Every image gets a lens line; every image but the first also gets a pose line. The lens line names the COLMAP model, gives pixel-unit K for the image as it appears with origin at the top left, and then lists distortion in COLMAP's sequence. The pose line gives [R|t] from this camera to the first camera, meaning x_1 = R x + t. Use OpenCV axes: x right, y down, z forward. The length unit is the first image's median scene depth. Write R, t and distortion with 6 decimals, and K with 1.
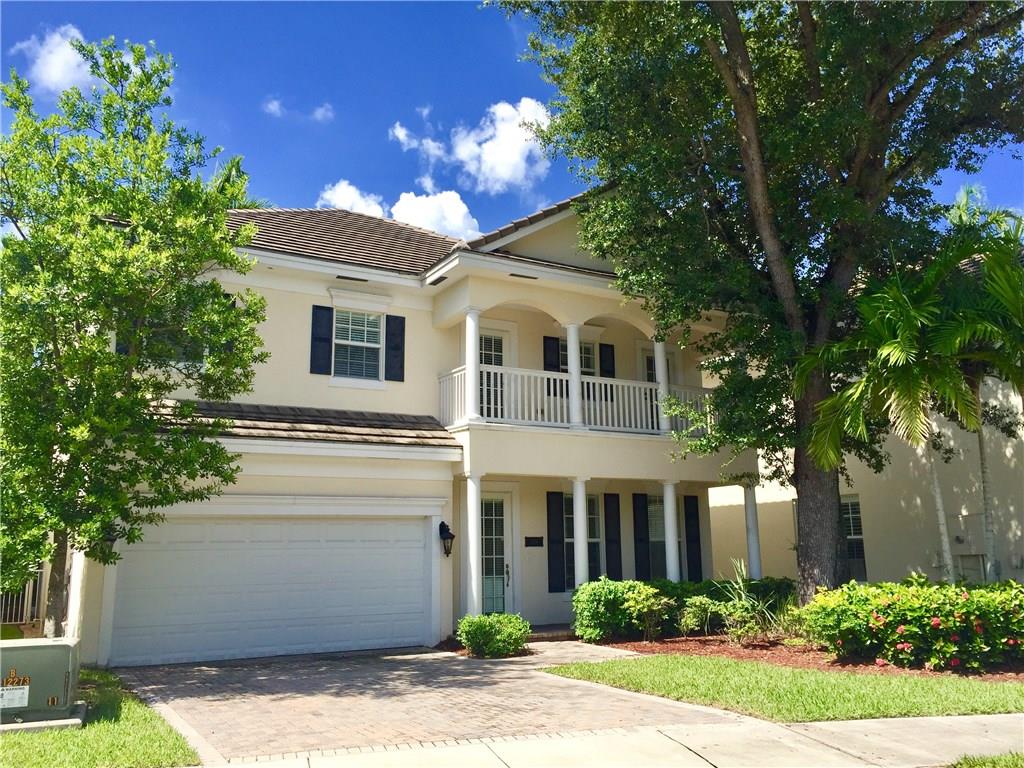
lens RADIAL K [[869.3, 0, 512.0], [0, 869.3, 384.0], [0, 0, 1]] dist [0.005501, -0.002331]
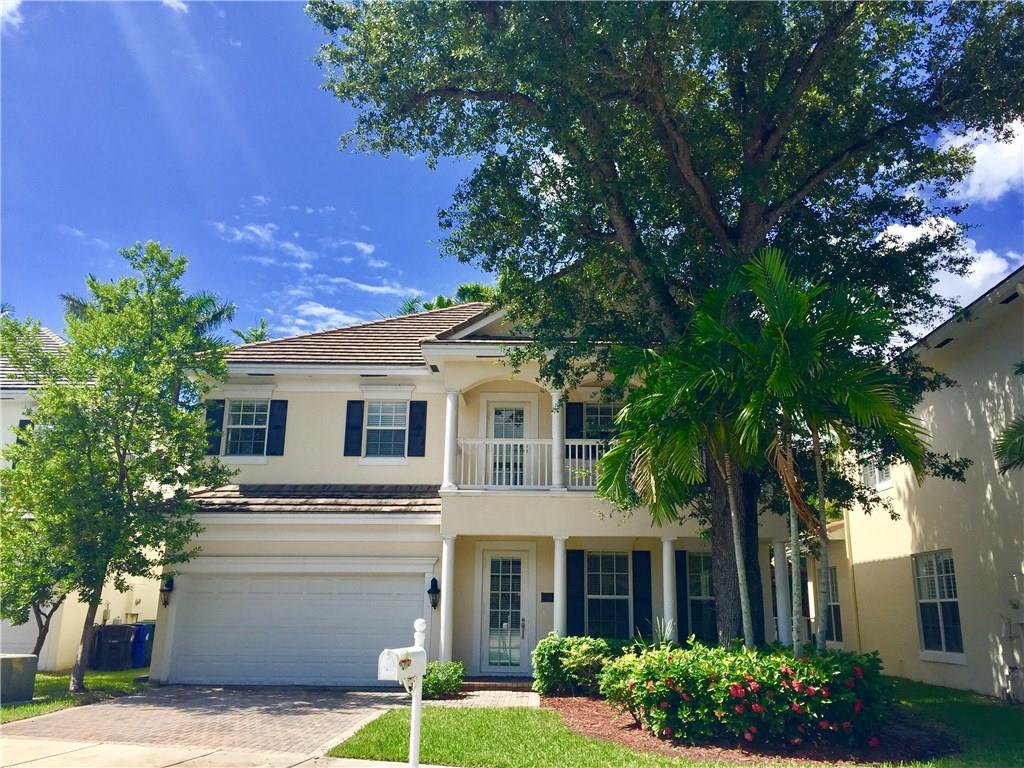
lens RADIAL K [[859.7, 0, 512.0], [0, 859.7, 384.0], [0, 0, 1]] dist [0.009045, 0.003124]
pose [[0.855754, -0.108172, -0.505949, 0.590456], [0.076370, 0.993597, -0.083260, 0.005847], [0.511716, 0.032610, 0.858536, 0.065520]]
